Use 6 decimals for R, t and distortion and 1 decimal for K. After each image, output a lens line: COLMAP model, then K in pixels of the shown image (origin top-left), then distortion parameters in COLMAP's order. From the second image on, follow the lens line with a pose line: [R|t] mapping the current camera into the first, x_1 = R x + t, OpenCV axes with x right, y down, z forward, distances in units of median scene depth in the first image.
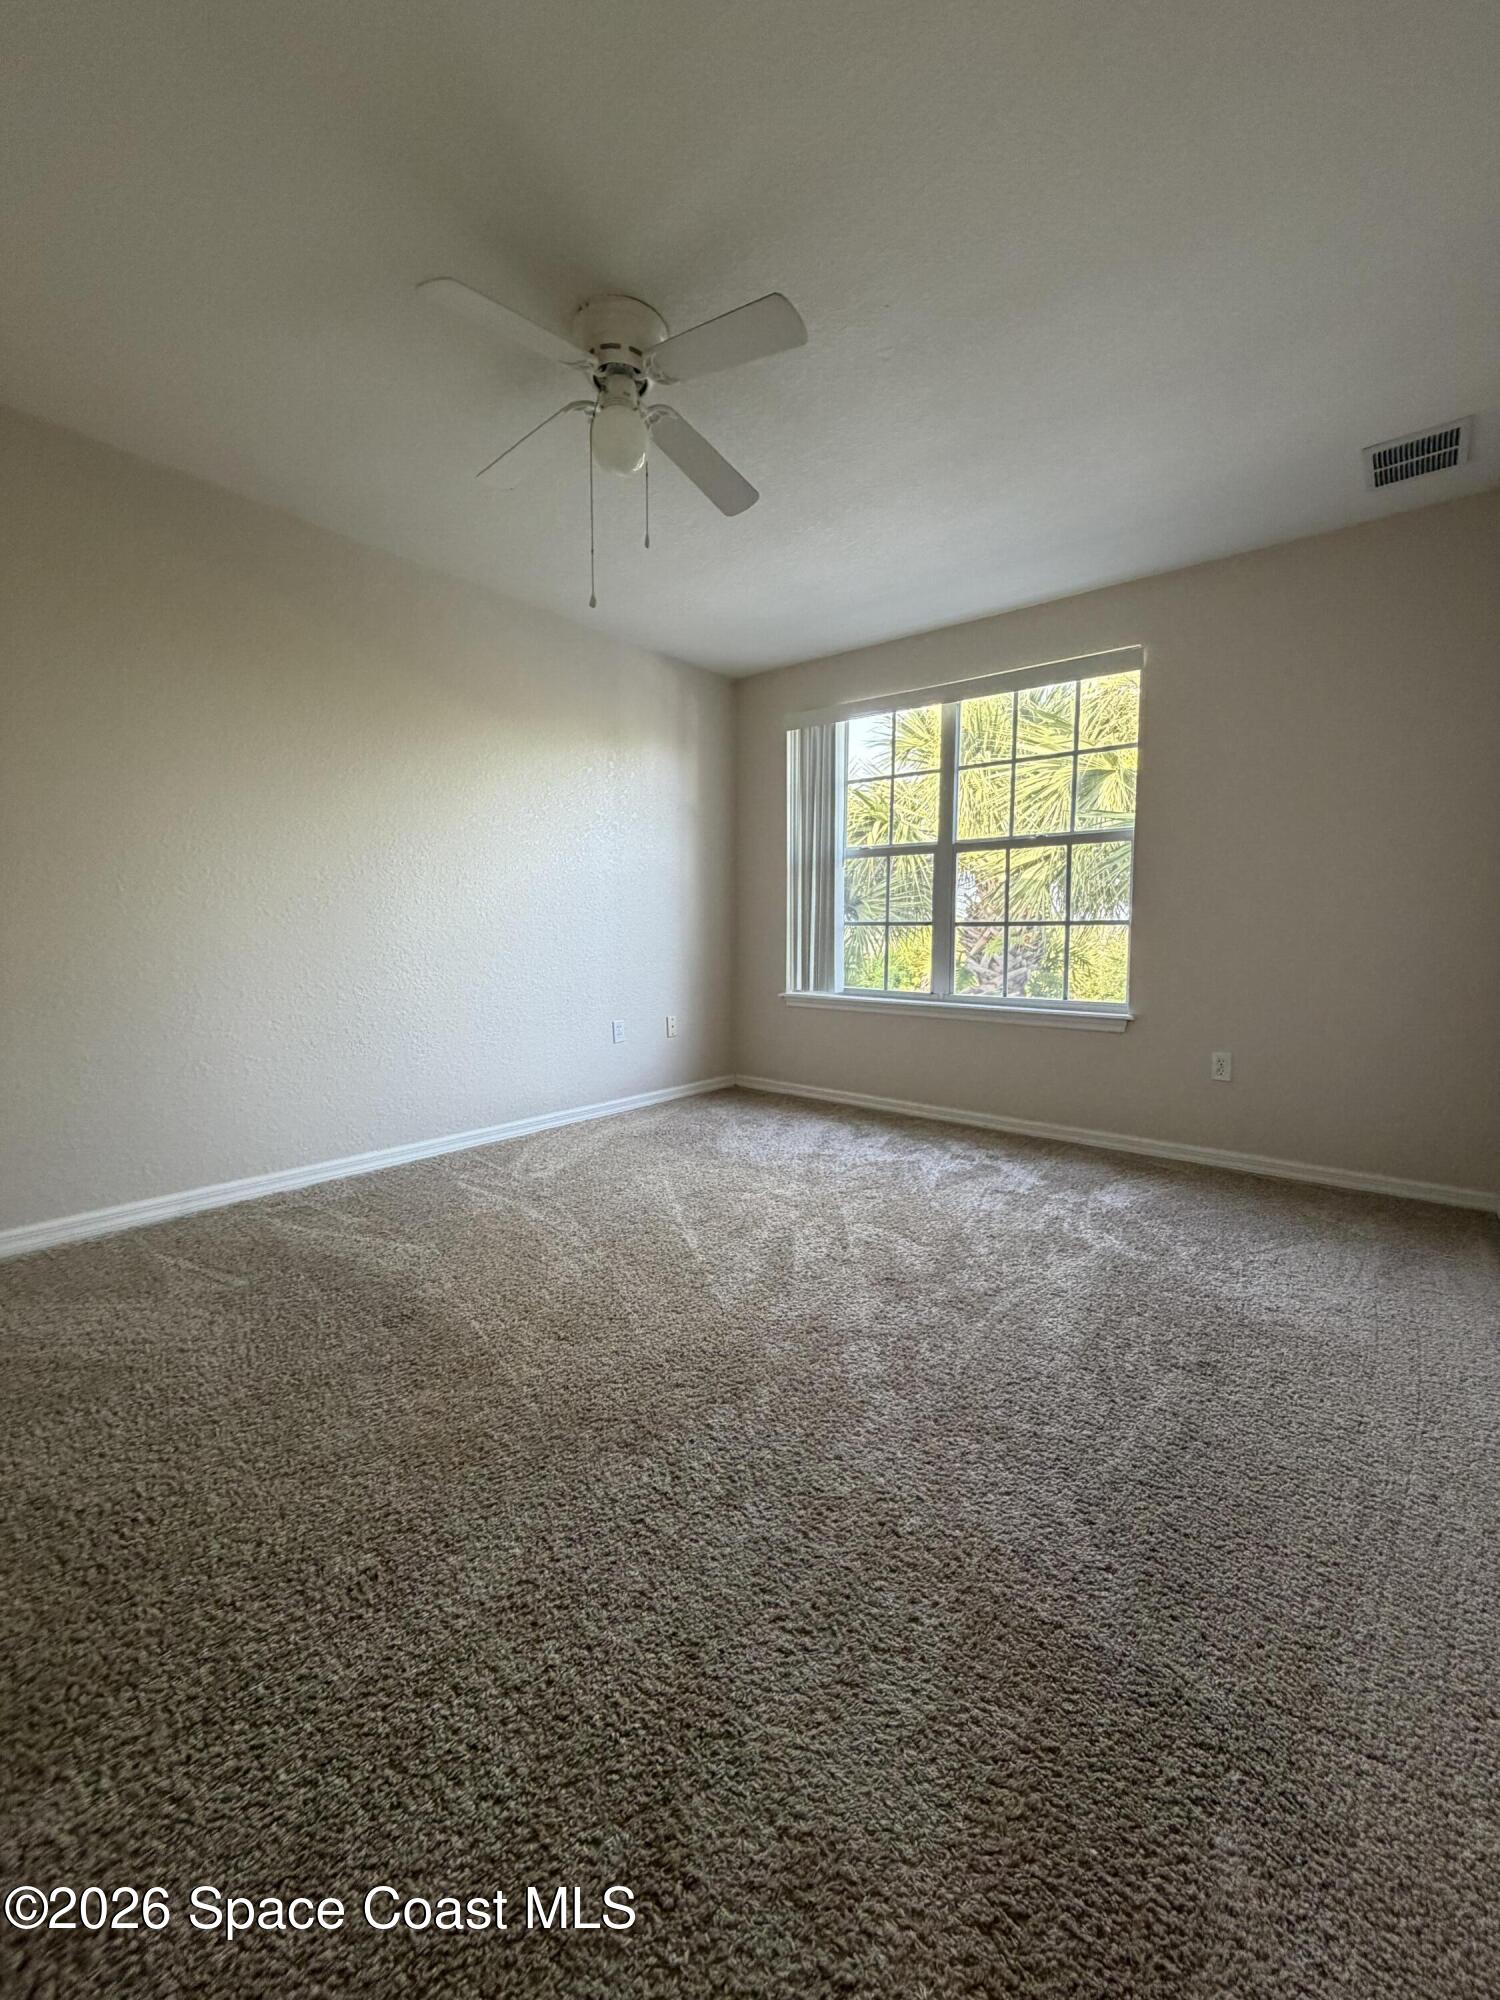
lens RADIAL K [[805.1, 0, 750.0], [0, 805.1, 1000.0], [0, 0, 1]] dist [-0.001772, 0.001146]
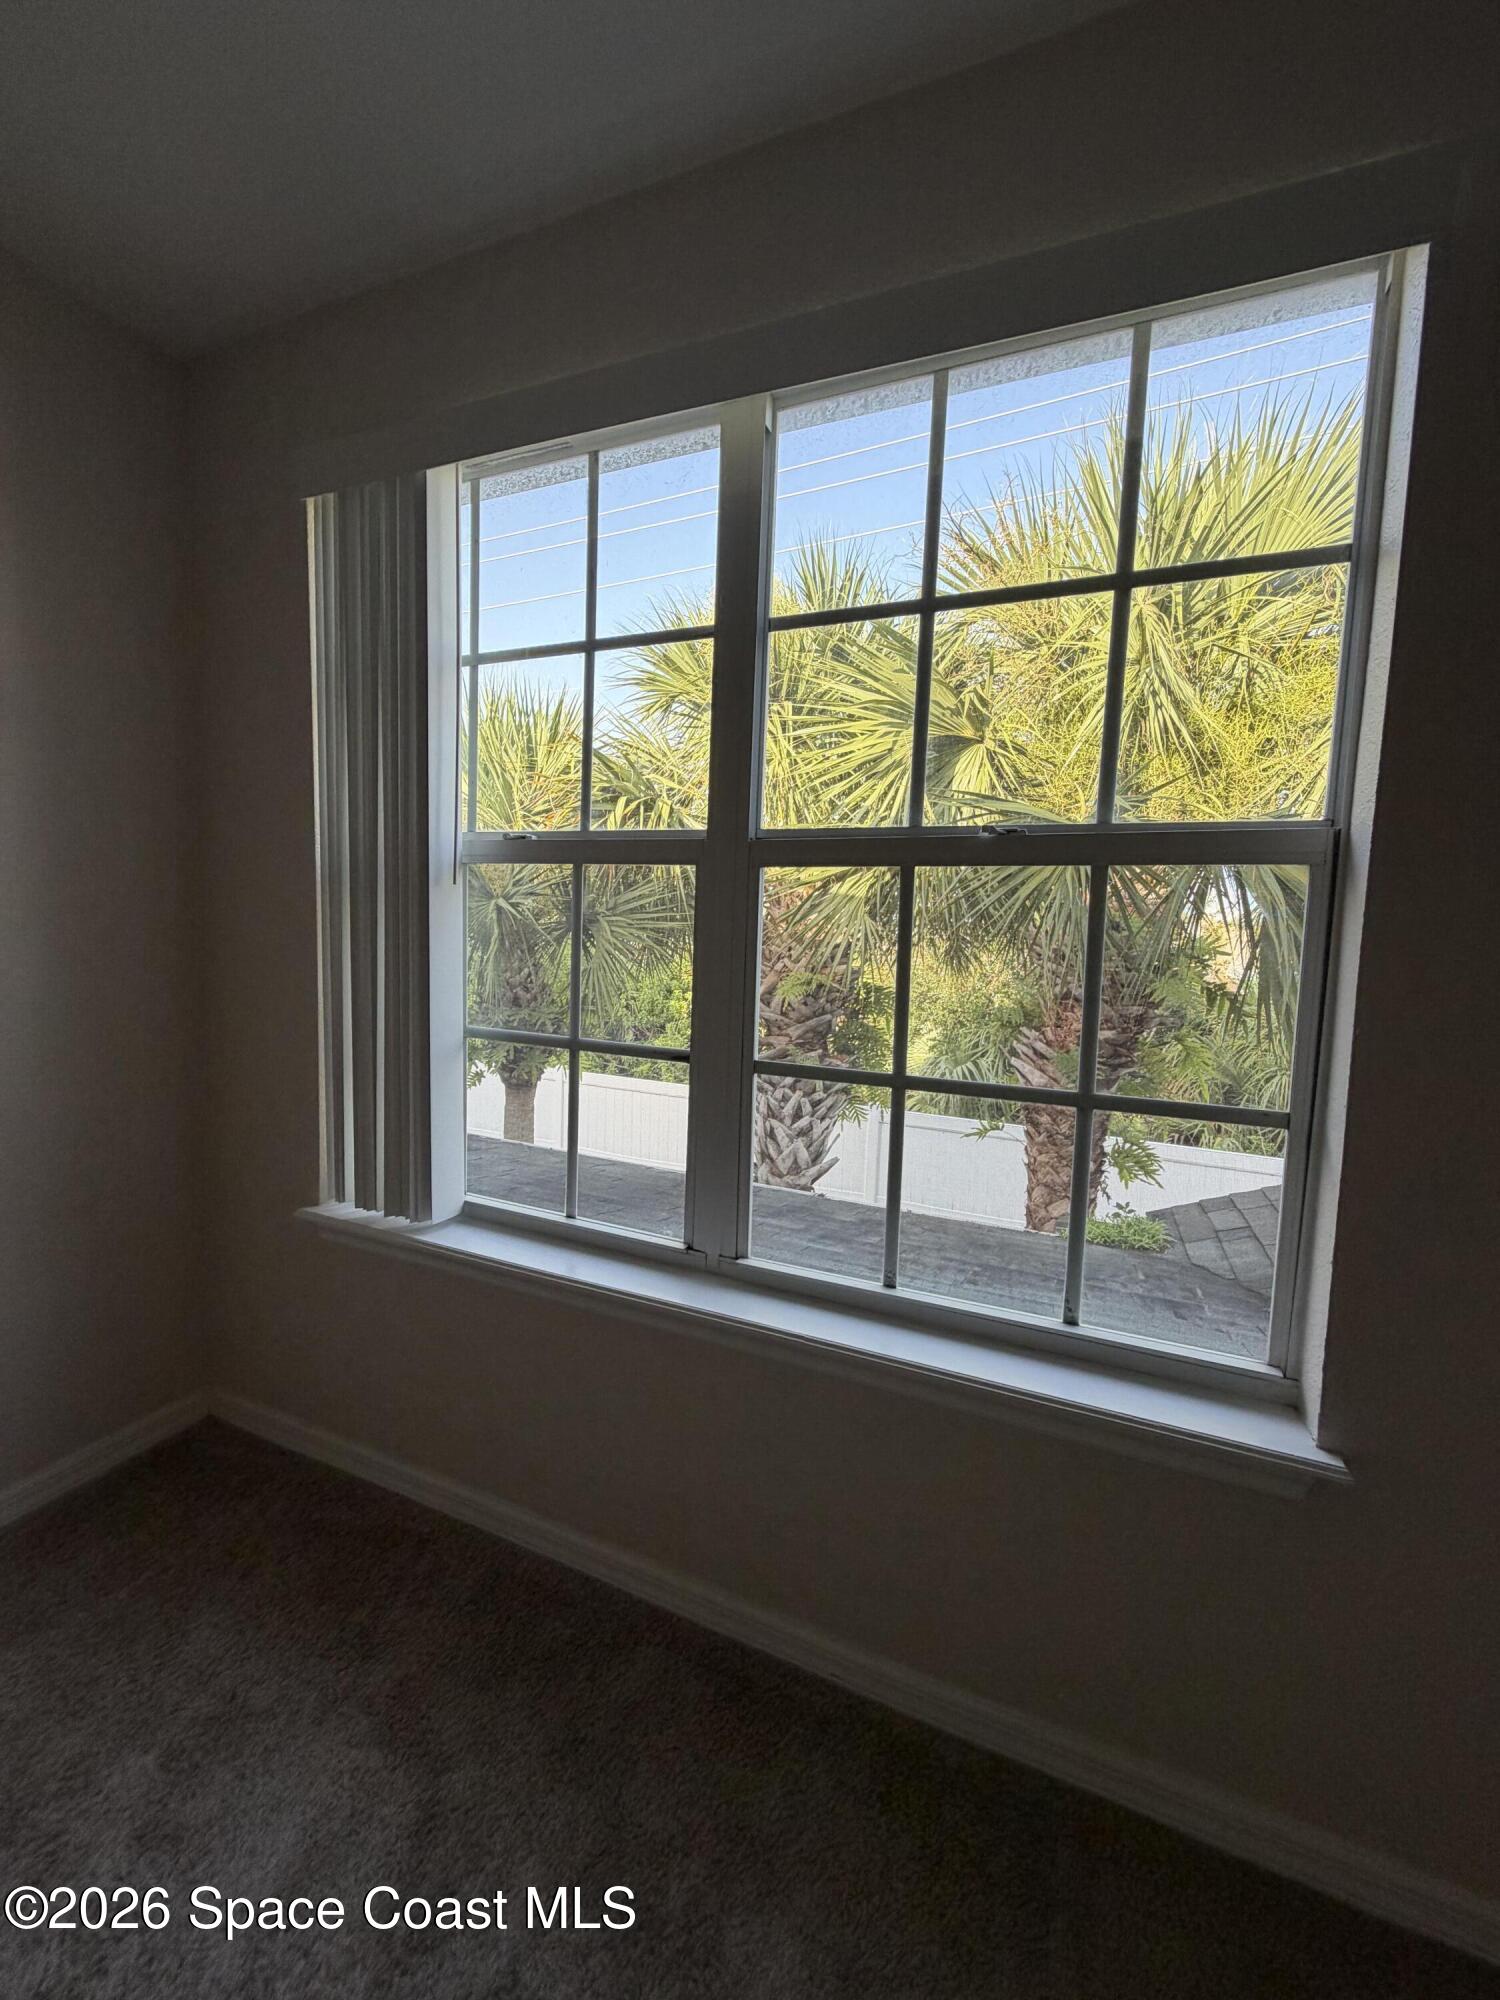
lens RADIAL K [[797.2, 0, 750.2], [0, 797.2, 995.1], [0, 0, 1]] dist [0.000582, 0.000352]
pose [[0.962714, 0.006035, 0.270455, 0.233230], [-0.008763, 0.999922, 0.008880, -0.190031], [-0.270380, -0.010919, 0.962692, 0.976513]]
